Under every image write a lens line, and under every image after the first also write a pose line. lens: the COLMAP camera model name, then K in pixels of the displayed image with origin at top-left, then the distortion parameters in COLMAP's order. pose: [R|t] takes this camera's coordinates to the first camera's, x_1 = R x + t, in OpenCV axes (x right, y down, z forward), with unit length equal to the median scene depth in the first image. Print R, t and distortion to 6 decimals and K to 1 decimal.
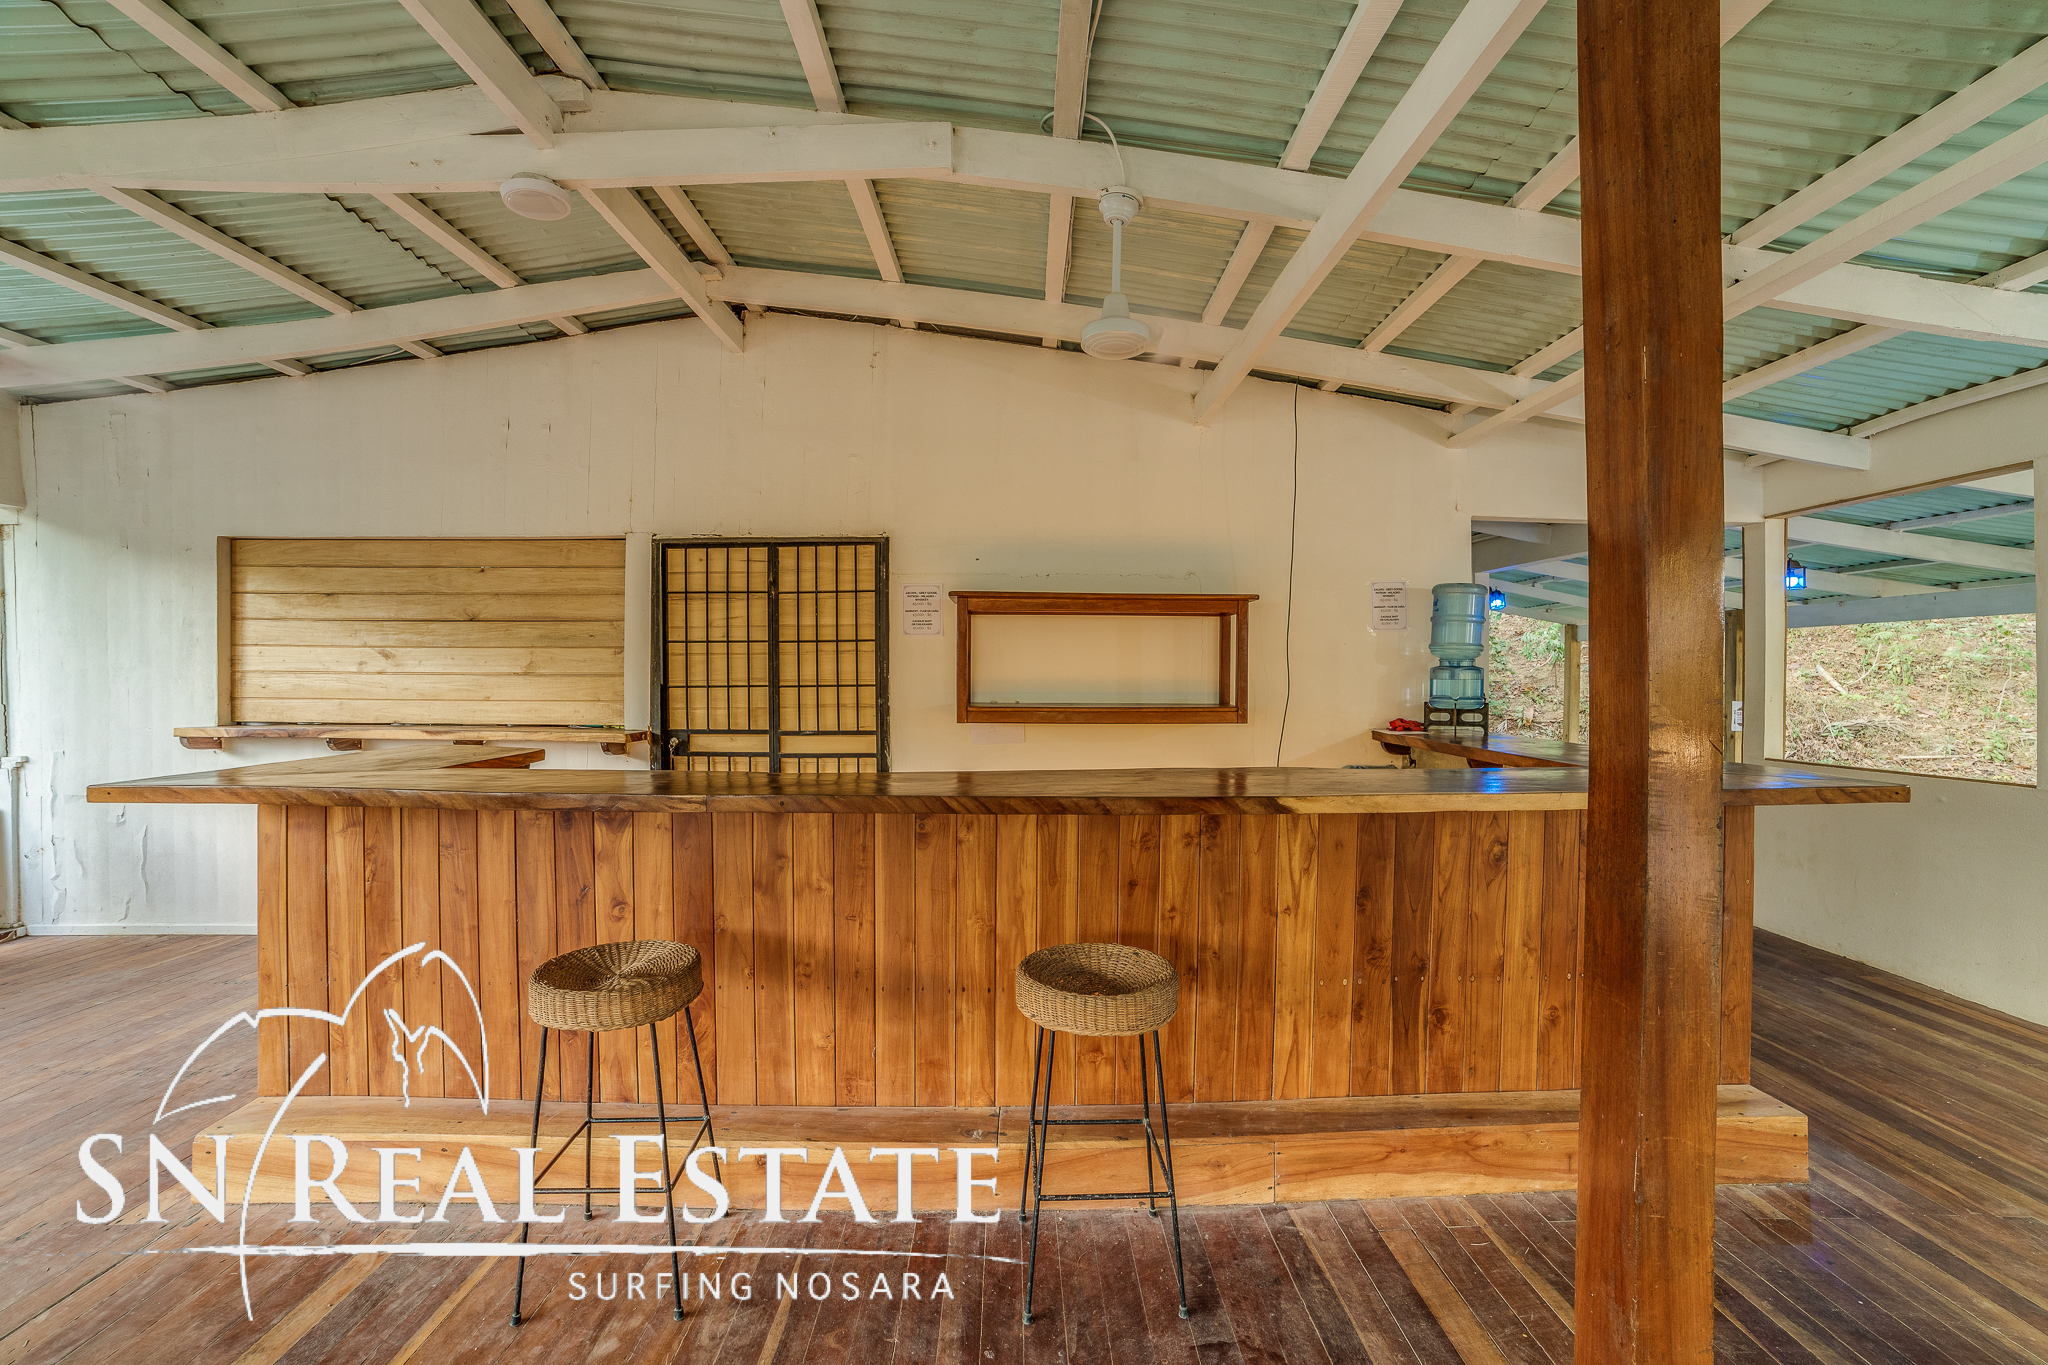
lens RADIAL K [[820.9, 0, 1024.0], [0, 820.9, 682.5], [0, 0, 1]] dist [-0.091614, 0.039043]
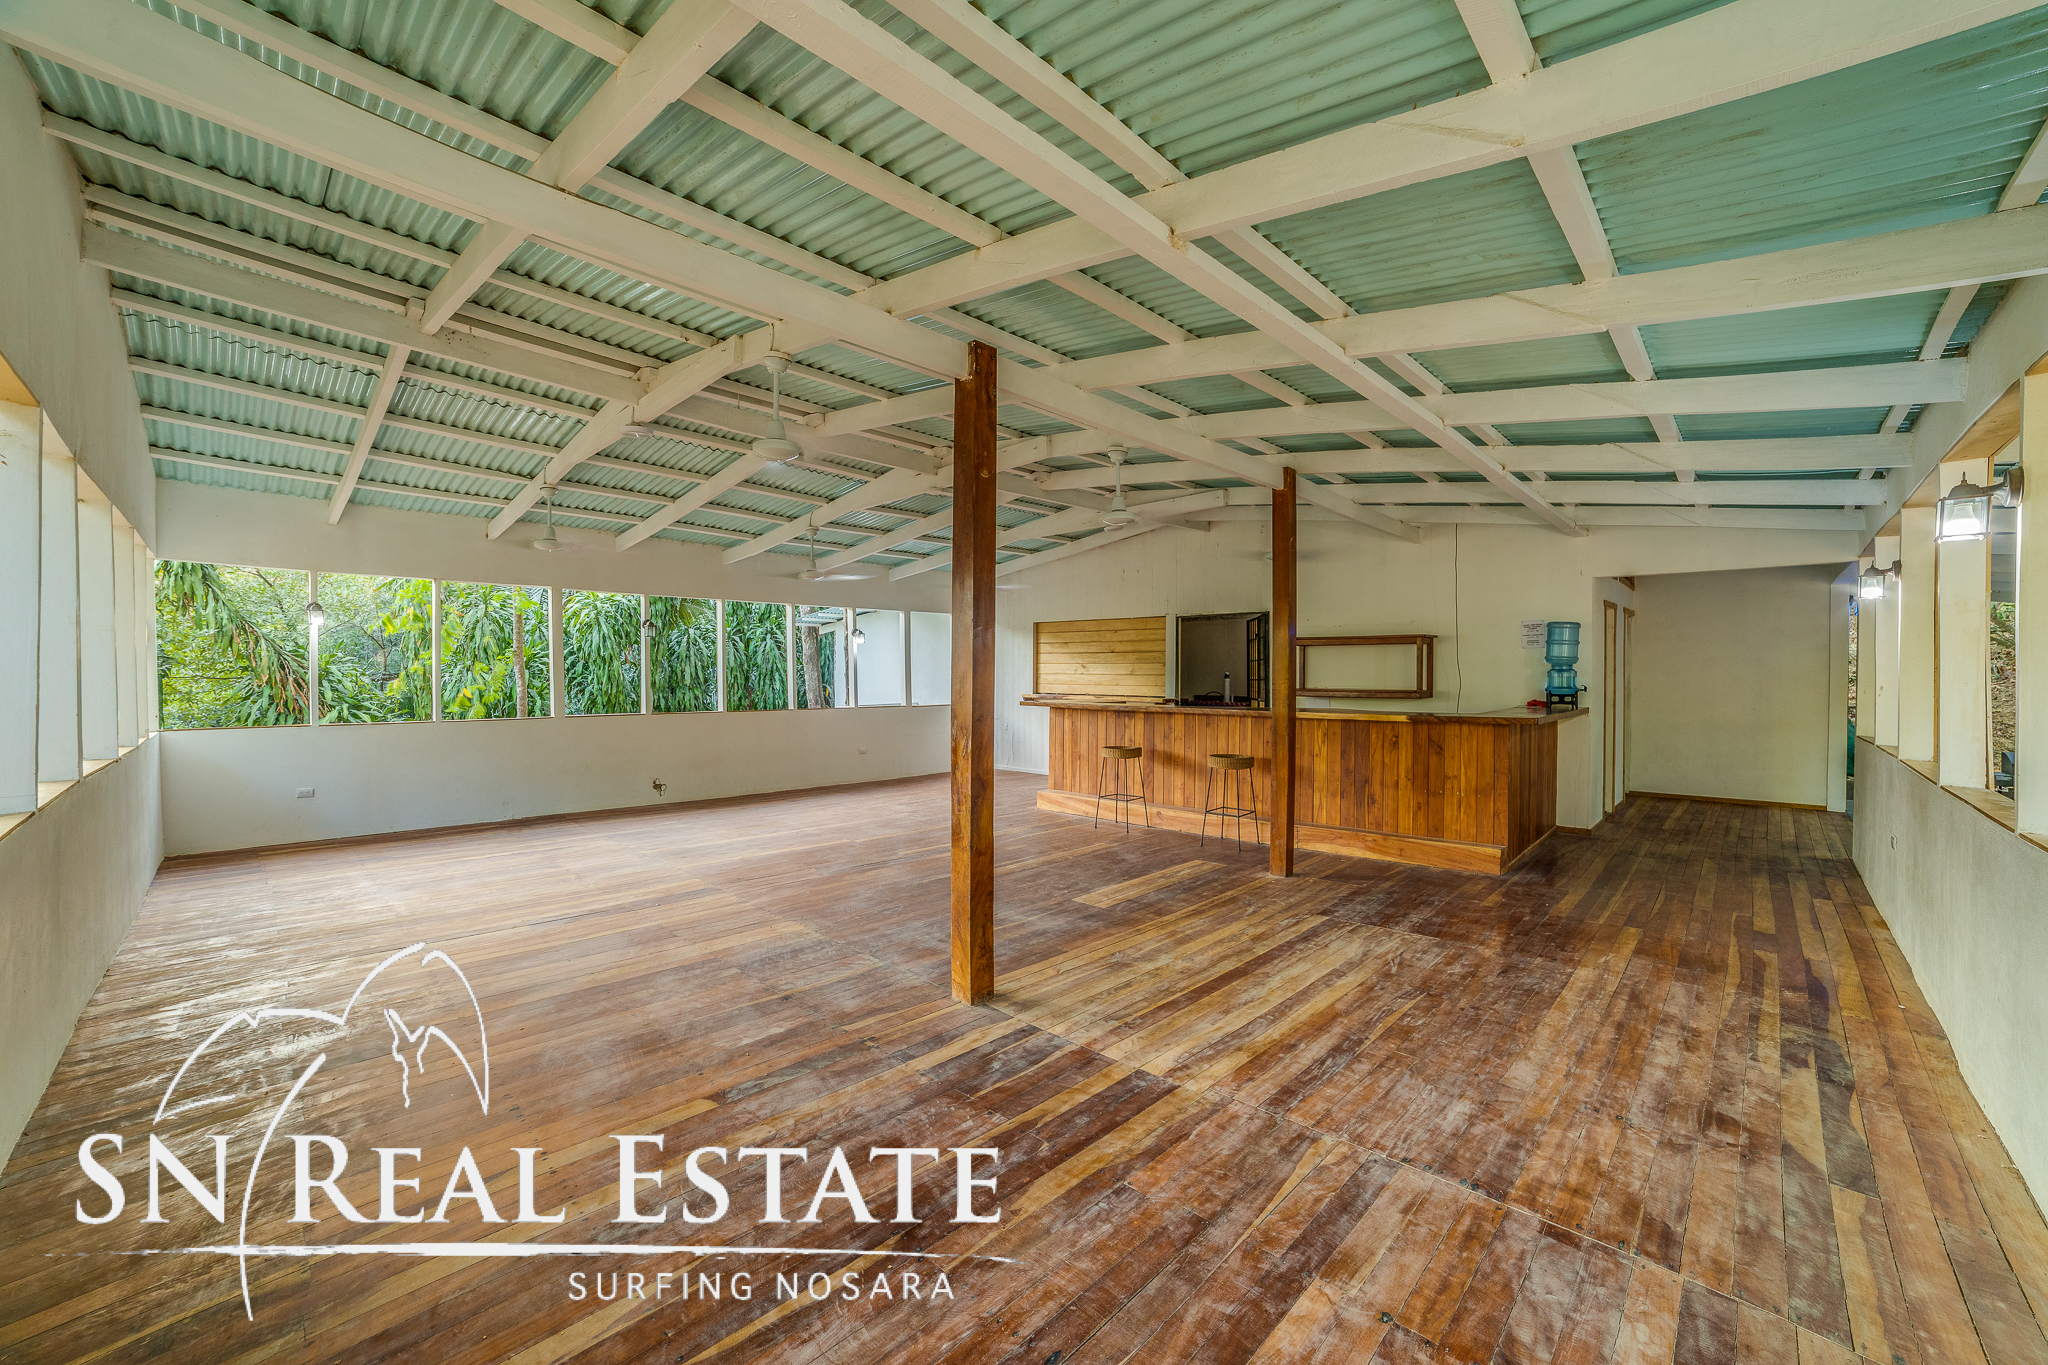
lens RADIAL K [[811.0, 0, 1026.6], [0, 811.0, 684.0], [0, 0, 1]] dist [-0.090000, 0.036606]
pose [[0.712642, 0.006342, -0.701499, 0.899948], [-0.005908, 0.999978, 0.003039, 0.013539], [0.701503, 0.001978, 0.712664, -1.001263]]
